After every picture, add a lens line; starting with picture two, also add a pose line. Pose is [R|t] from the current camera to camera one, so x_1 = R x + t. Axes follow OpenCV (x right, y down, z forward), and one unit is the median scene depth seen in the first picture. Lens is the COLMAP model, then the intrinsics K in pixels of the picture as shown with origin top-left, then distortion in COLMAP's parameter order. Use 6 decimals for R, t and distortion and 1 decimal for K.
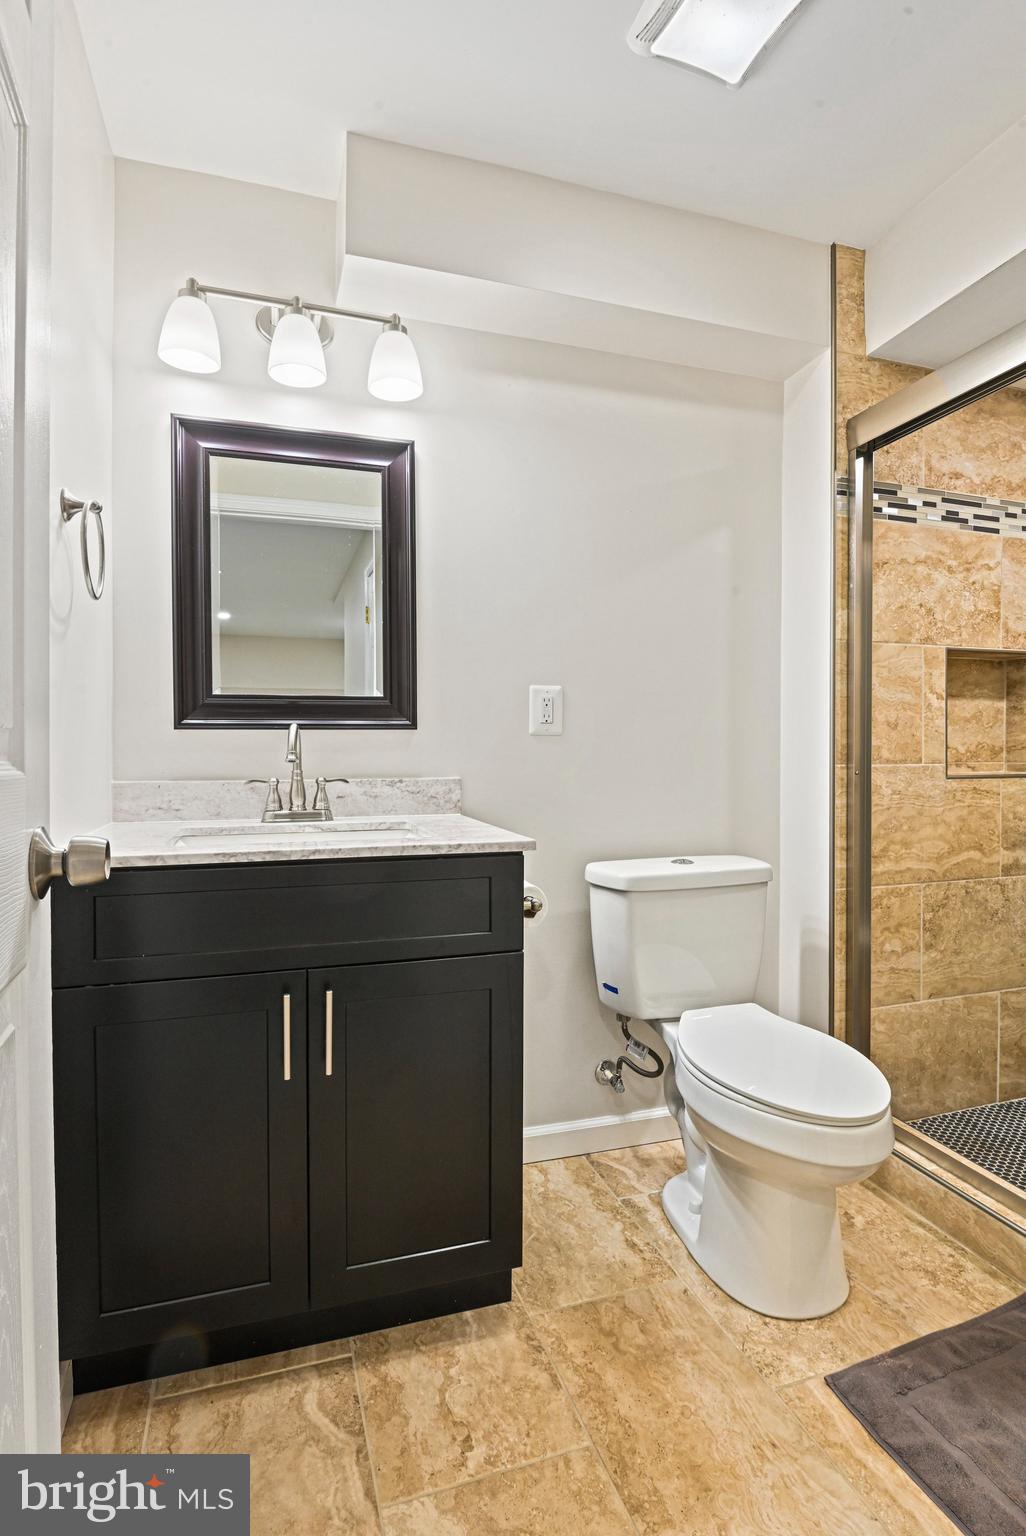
lens RADIAL K [[772.4, 0, 510.2], [0, 772.4, 762.8], [0, 0, 1]] dist [-0.012377, -0.002411]
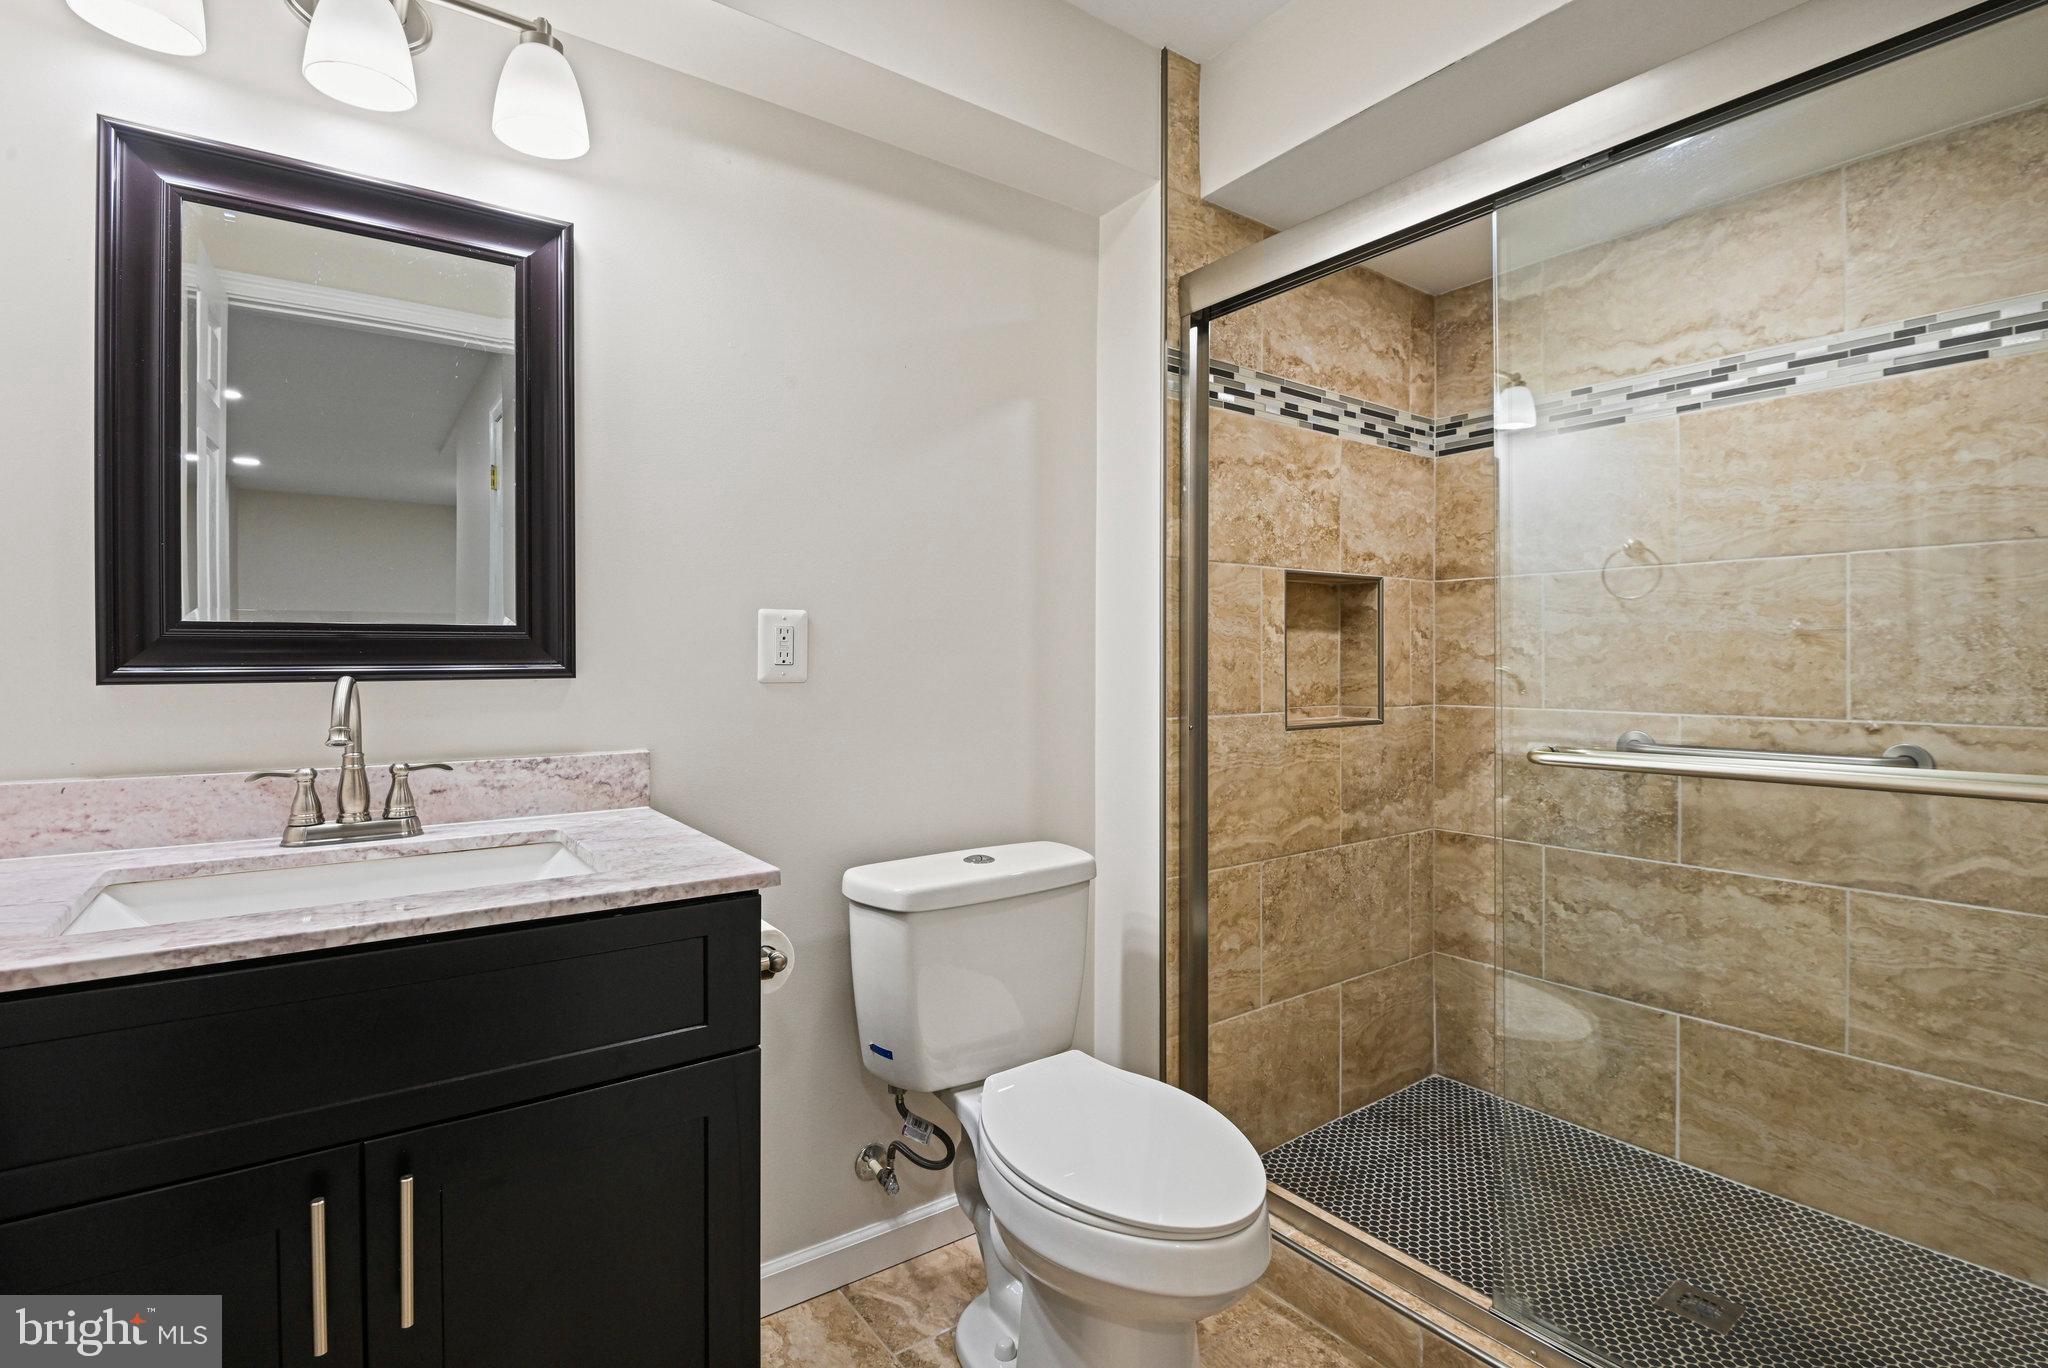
lens RADIAL K [[965.6, 0, 1031.3], [0, 965.6, 664.5], [0, 0, 1]] dist [-0.011051, -0.006259]
pose [[0.947769, 0.001178, 0.318954, -0.018964], [0.001847, 0.999956, -0.009183, -0.047976], [-0.318951, 0.009292, 0.947726, 0.137670]]
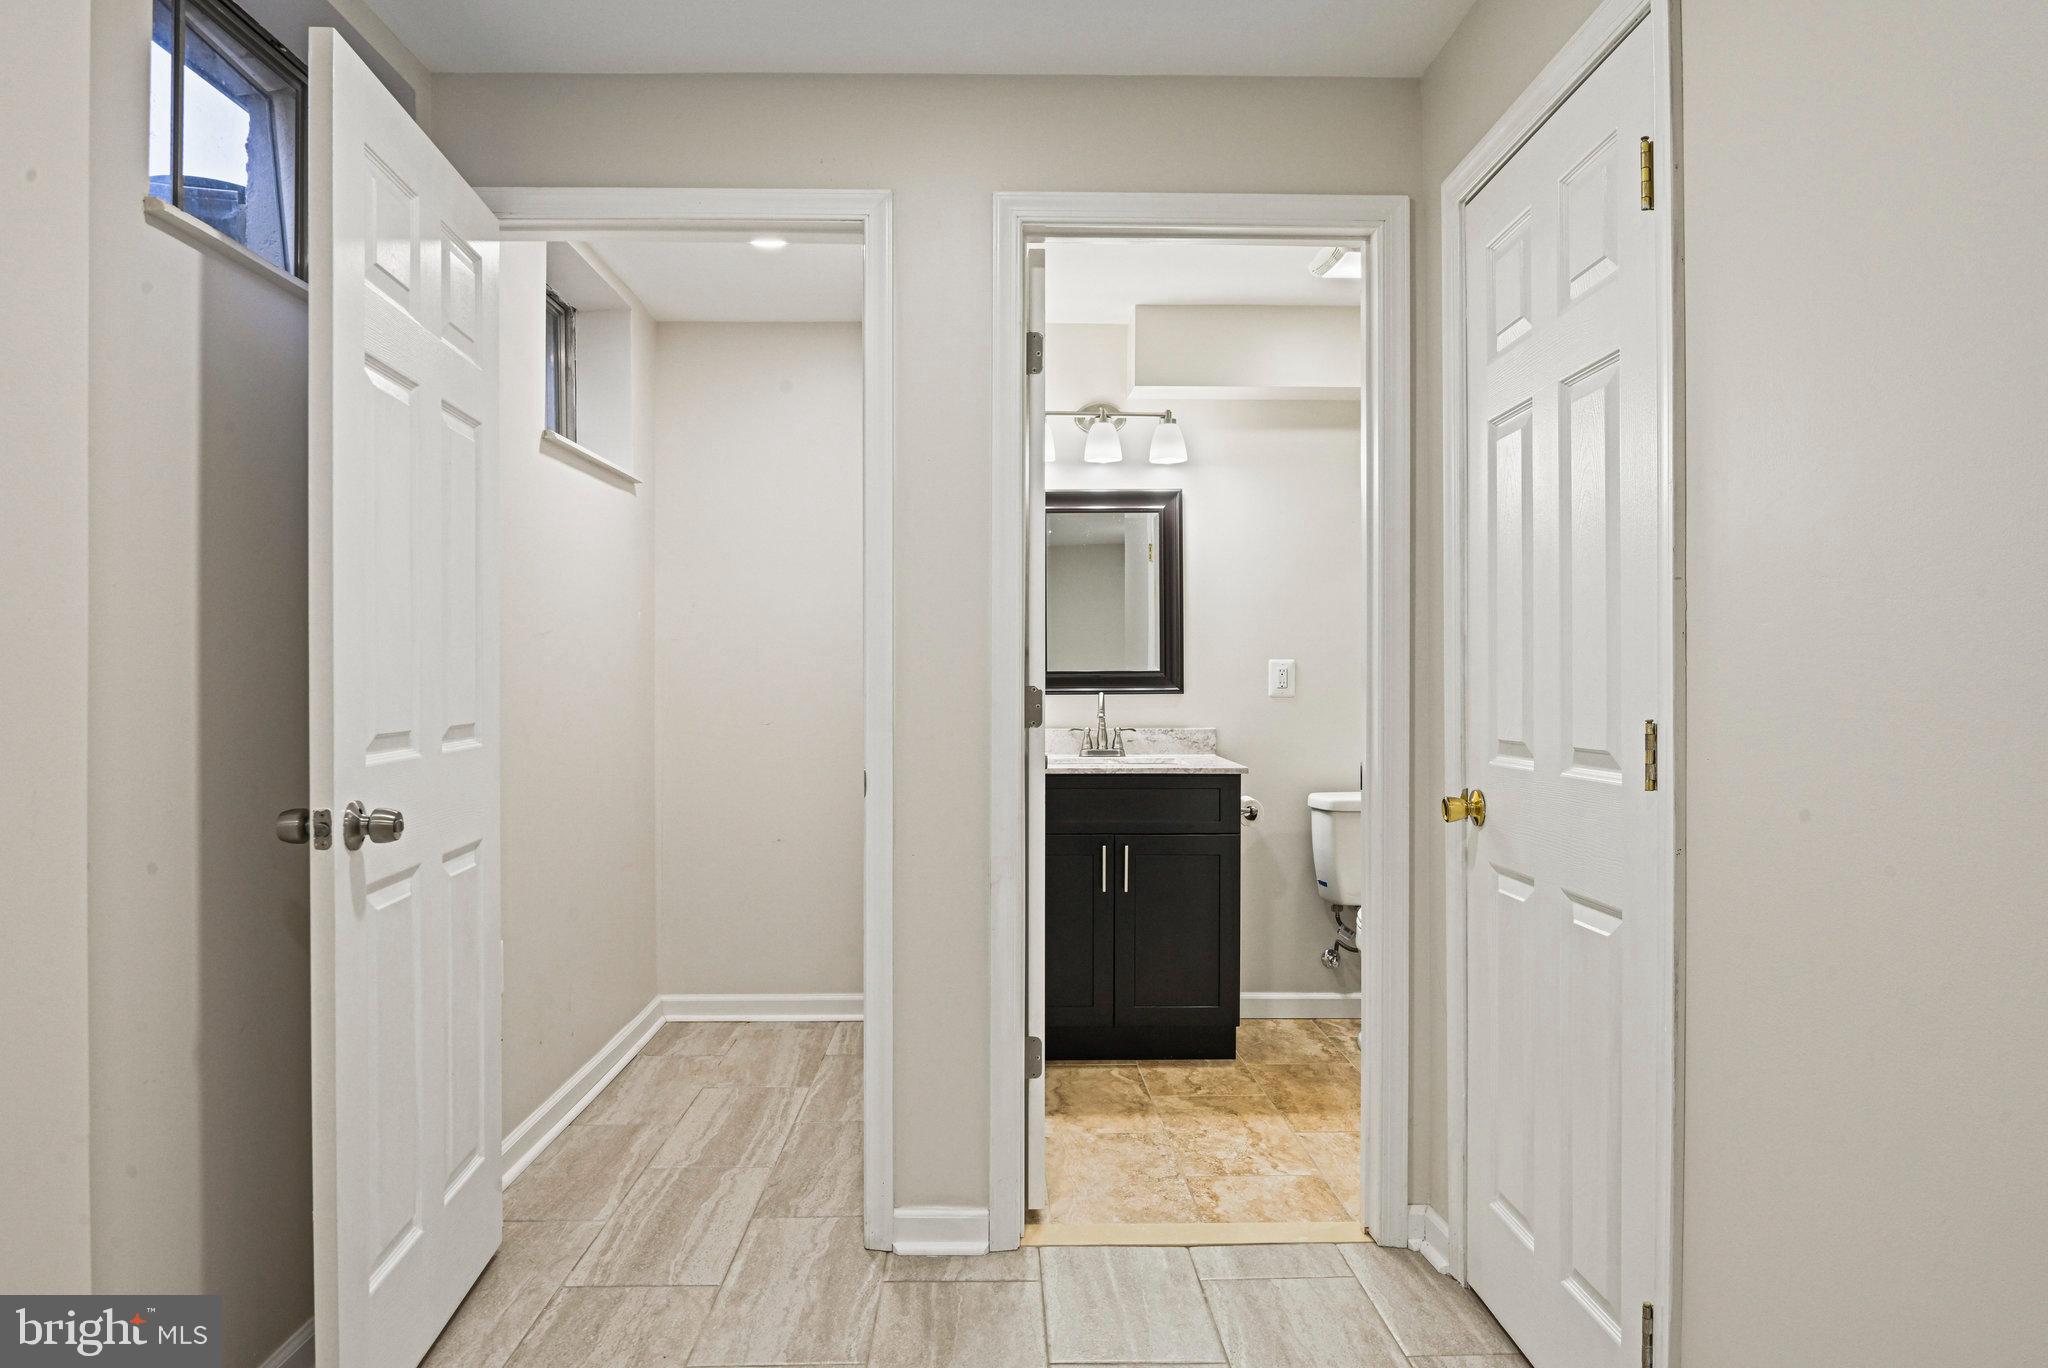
lens RADIAL K [[1303.5, 0, 1024.1], [0, 1303.5, 680.9], [0, 0, 1]] dist [0.002744, 0.000418]
pose [[0.959974, 0.001793, -0.280084, 0.276370], [-0.004327, 0.999955, -0.008428, -0.047060], [0.280056, 0.009303, 0.959938, -1.417749]]
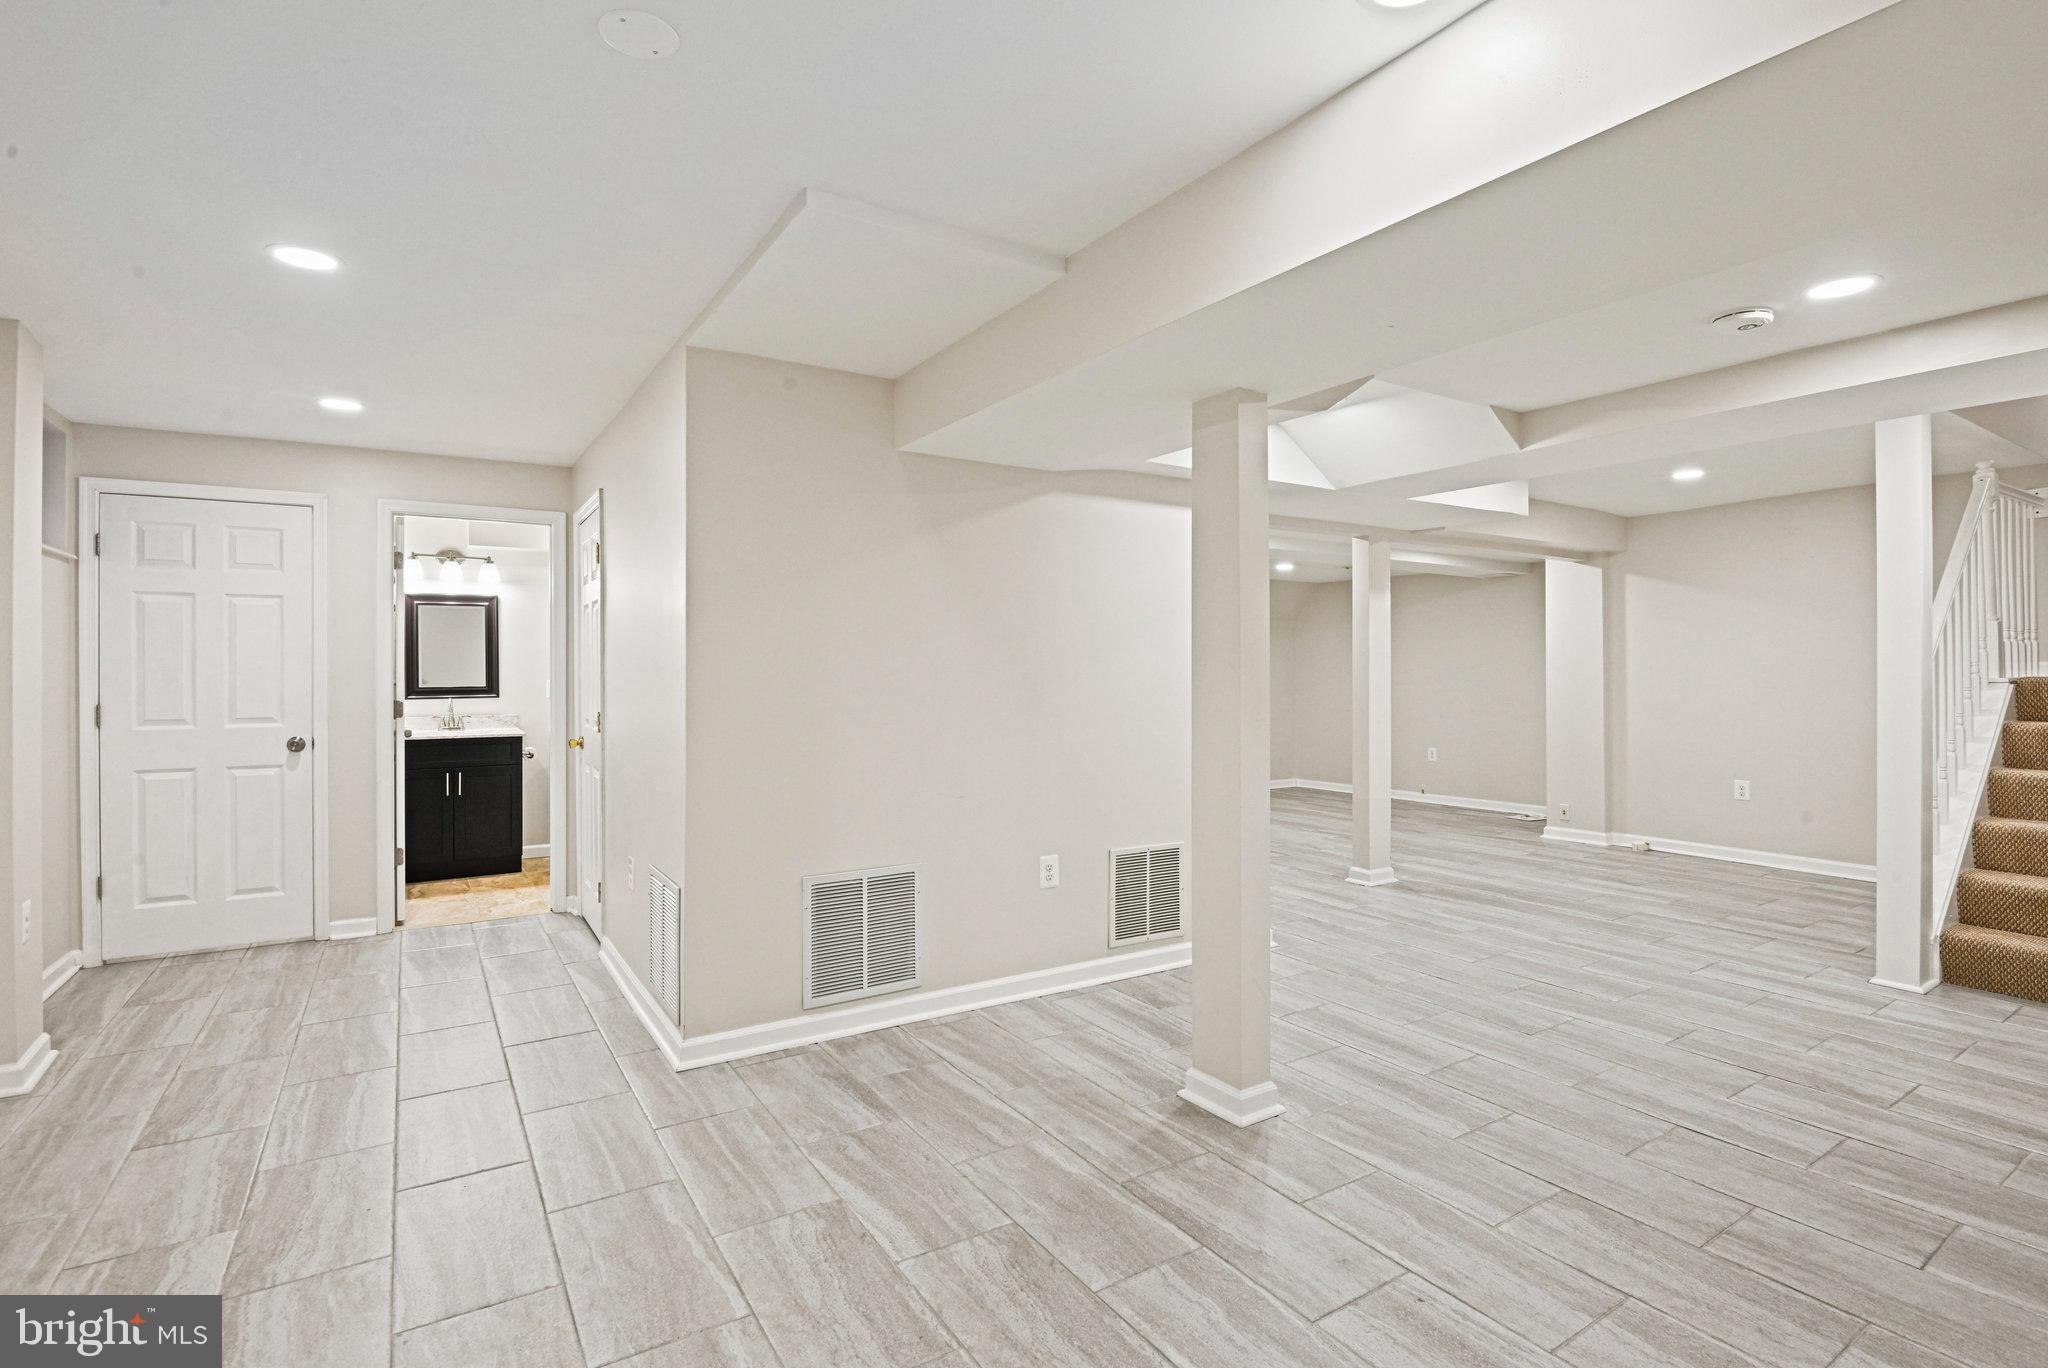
lens RADIAL K [[965.6, 0, 1024.2], [0, 965.6, 673.0], [0, 0, 1]] dist [-0.011051, -0.006259]
pose [[0.966351, 0.000262, 0.257226, 0.857941], [0.001764, 0.999969, -0.007645, -0.106855], [-0.257221, 0.007841, 0.966321, -2.987523]]
